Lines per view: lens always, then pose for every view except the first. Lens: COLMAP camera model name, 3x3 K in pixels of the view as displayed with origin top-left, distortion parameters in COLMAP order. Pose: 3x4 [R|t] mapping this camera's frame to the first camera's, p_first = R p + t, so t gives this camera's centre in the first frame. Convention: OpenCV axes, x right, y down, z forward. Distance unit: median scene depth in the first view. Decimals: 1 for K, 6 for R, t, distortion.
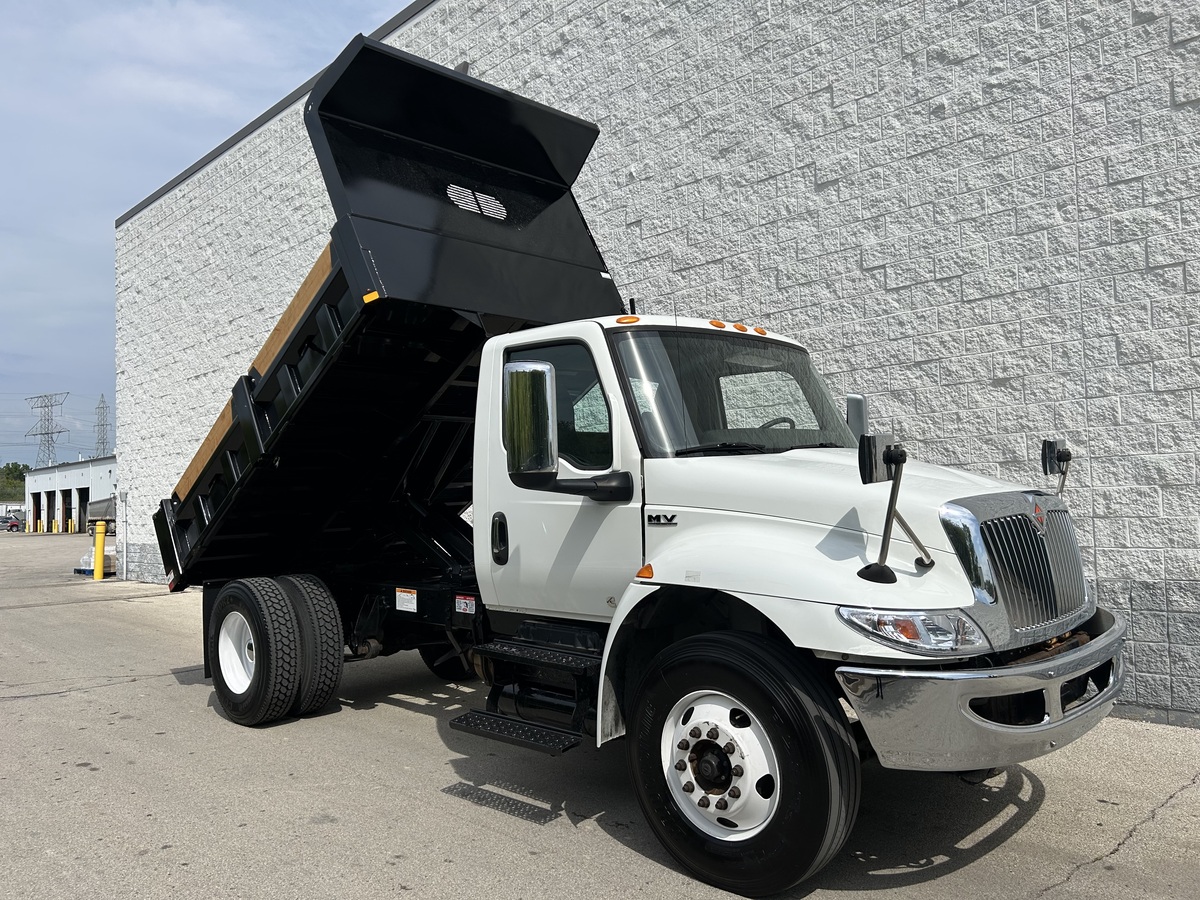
lens RADIAL K [[905.5, 0, 600.1], [0, 905.5, 456.6], [0, 0, 1]] dist [0.058471, -0.062782]
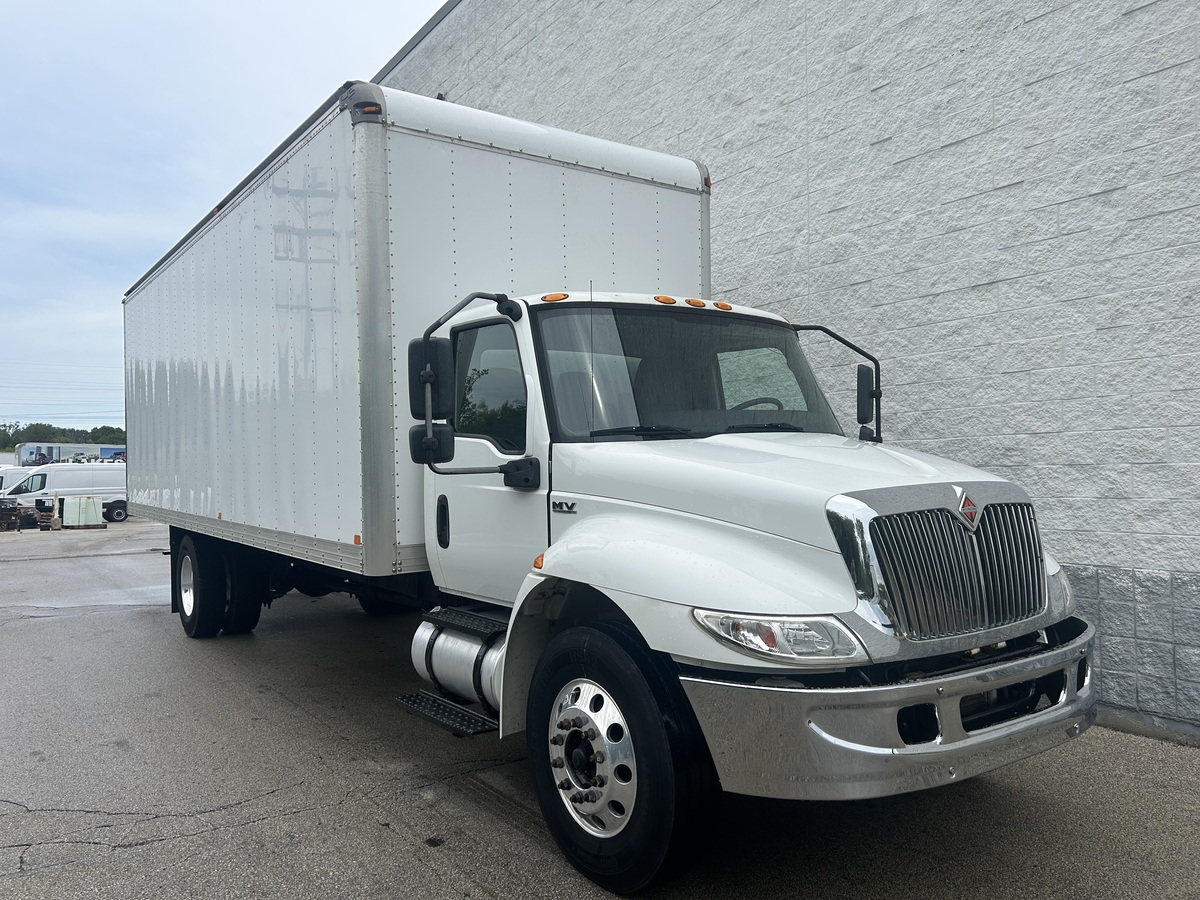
lens RADIAL K [[905.4, 0, 598.7], [0, 905.4, 455.0], [0, 0, 1]] dist [0.051253, -0.050393]
pose [[0.984648, 0.010673, -0.174227, 0.418615], [-0.005570, 0.999542, 0.029748, -0.017067], [0.174465, -0.028321, 0.984256, -0.185566]]
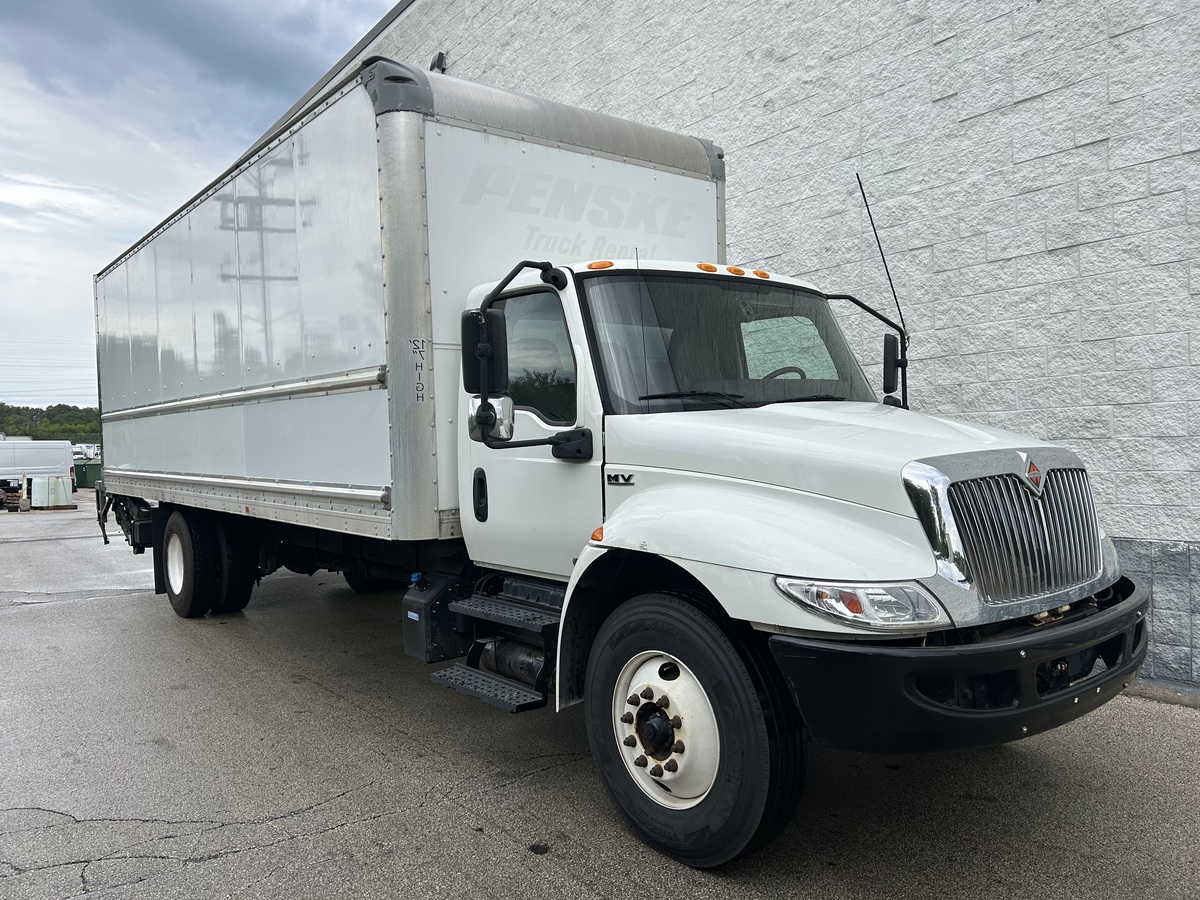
lens RADIAL K [[905.5, 0, 600.1], [0, 905.5, 456.6], [0, 0, 1]] dist [0.058471, -0.062782]
pose [[0.990466, 0.009841, -0.137407, 0.326568], [-0.002012, 0.998372, 0.056999, -0.013278], [0.137744, -0.056179, 0.988873, -0.151602]]
